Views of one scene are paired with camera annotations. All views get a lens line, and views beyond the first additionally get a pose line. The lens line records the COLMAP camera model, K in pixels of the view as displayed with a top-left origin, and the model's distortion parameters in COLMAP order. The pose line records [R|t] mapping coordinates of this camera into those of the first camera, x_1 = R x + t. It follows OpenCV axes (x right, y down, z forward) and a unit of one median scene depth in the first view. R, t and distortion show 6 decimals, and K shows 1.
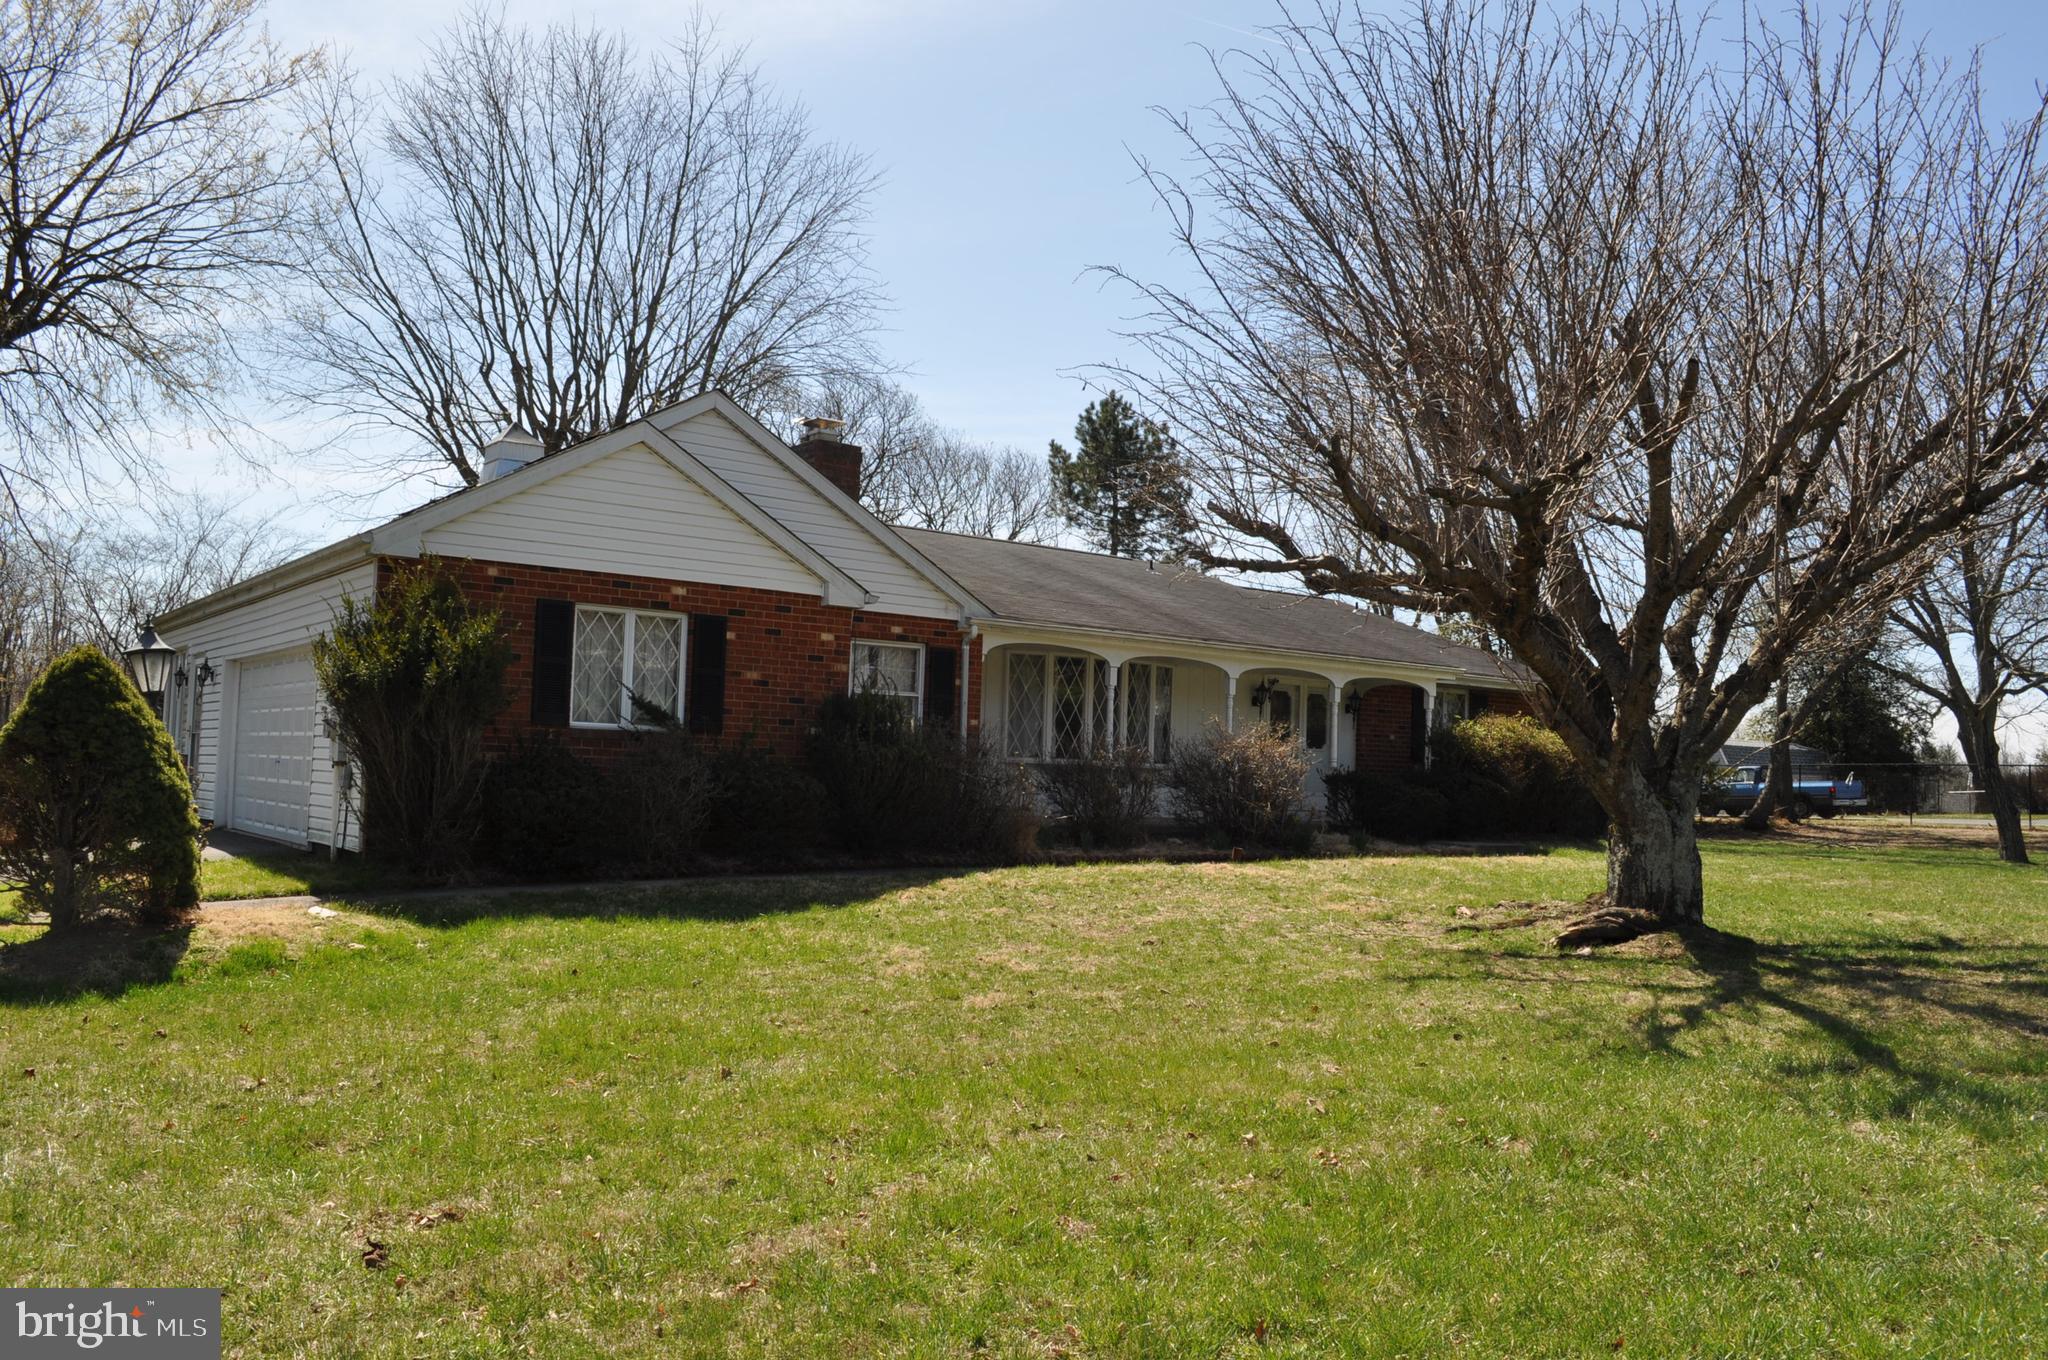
lens RADIAL K [[1656.9, 0, 1025.1], [0, 1656.9, 684.1], [0, 0, 1]] dist [-0.090186, -0.003161]
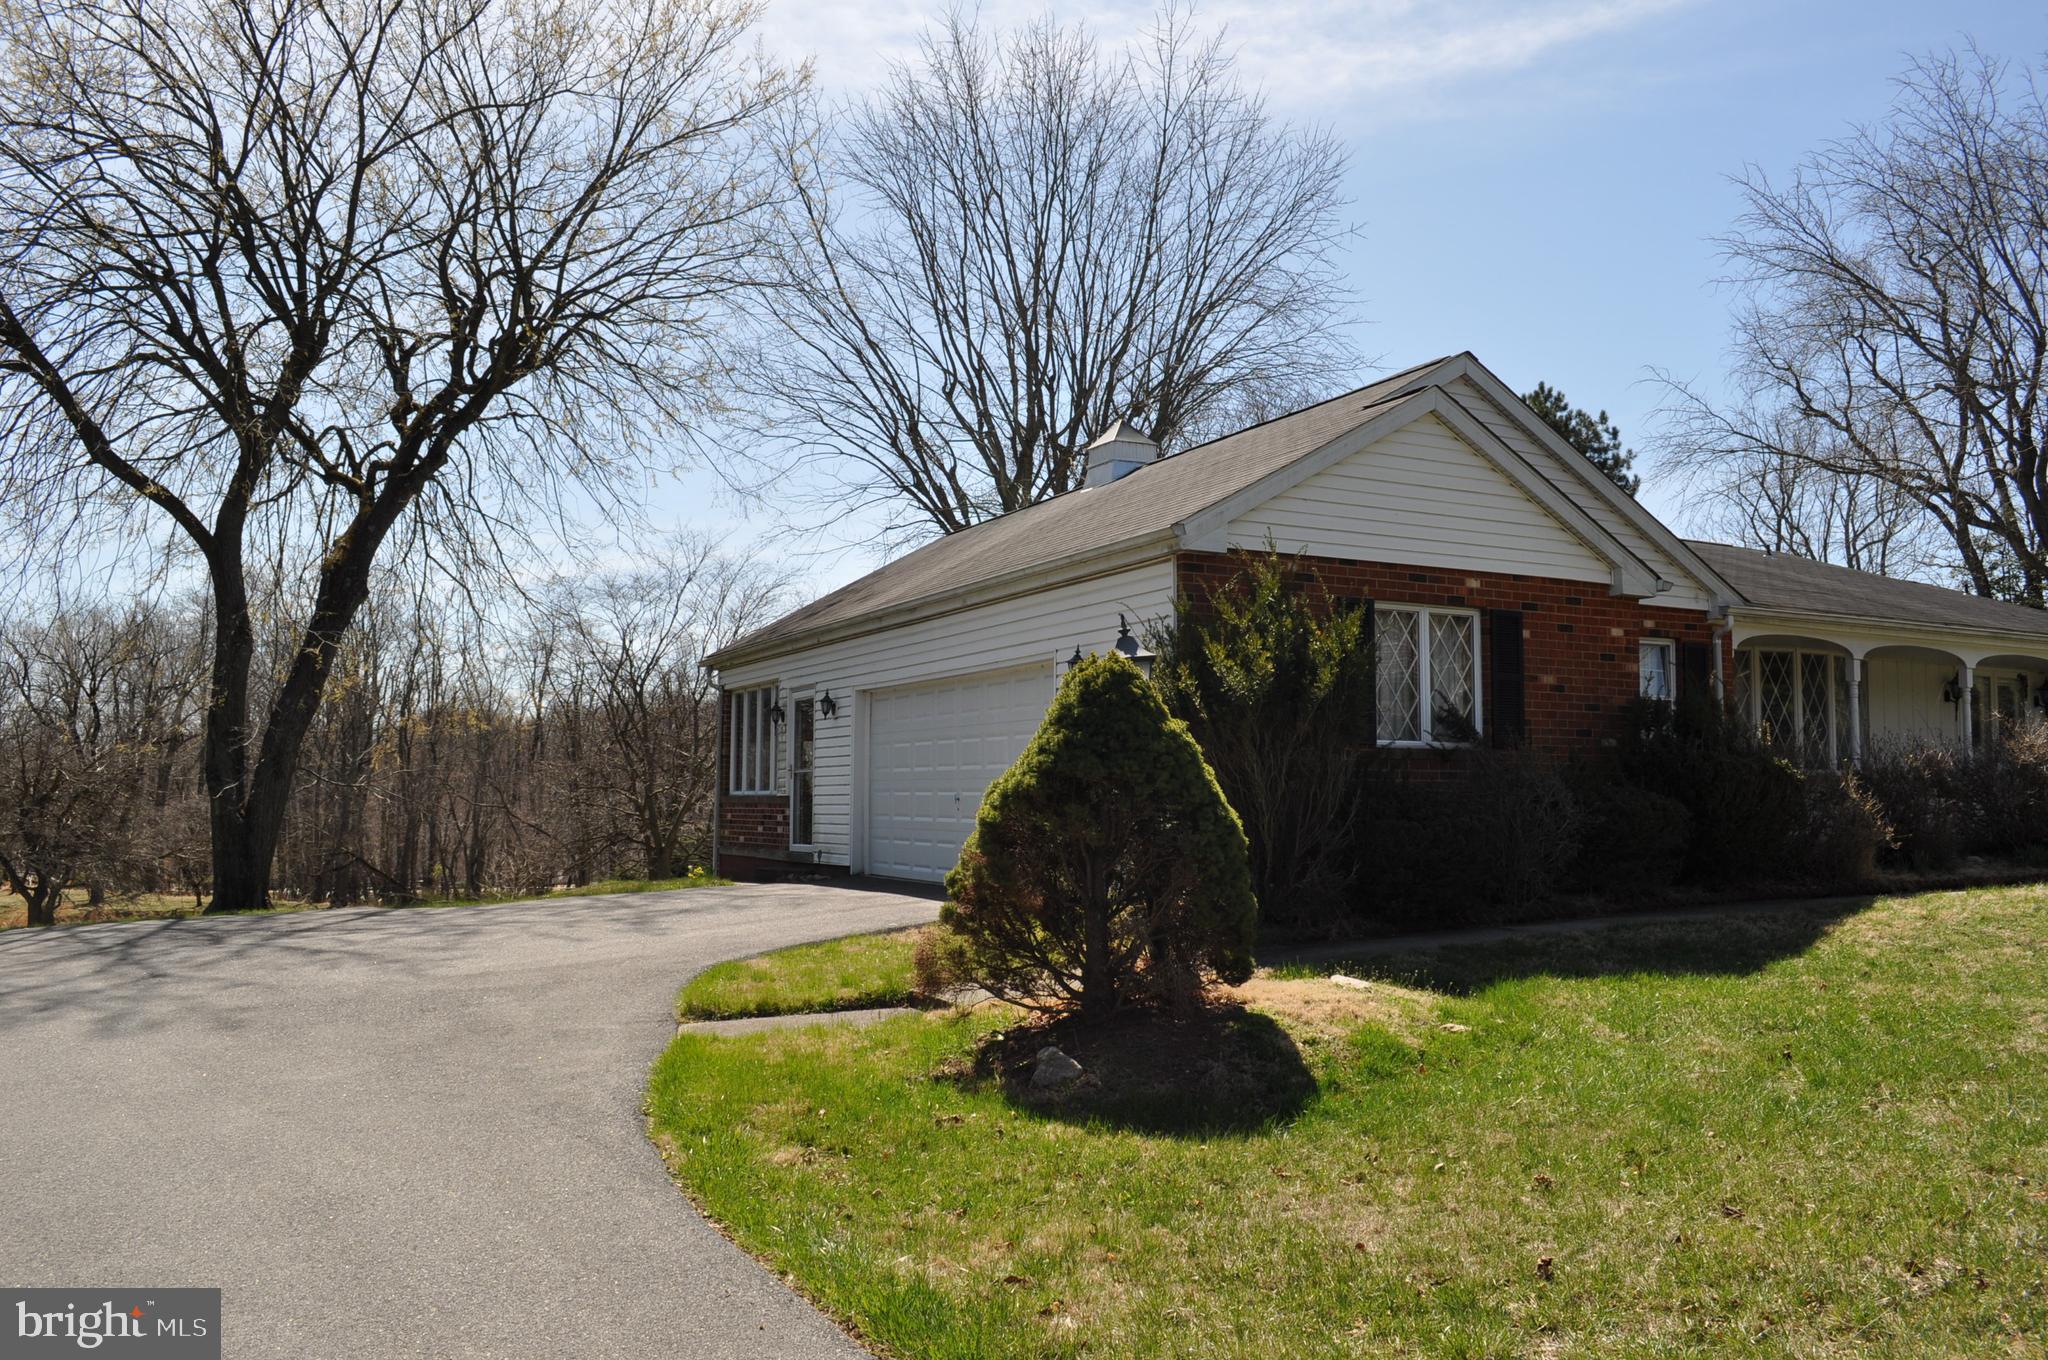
lens RADIAL K [[1656.9, 0, 1025.1], [0, 1656.9, 684.1], [0, 0, 1]] dist [-0.090186, -0.003161]
pose [[0.982661, -0.039488, -0.181158, -0.245011], [0.036745, 0.999154, -0.018474, 0.002402], [0.181734, 0.011497, 0.983281, 0.104674]]
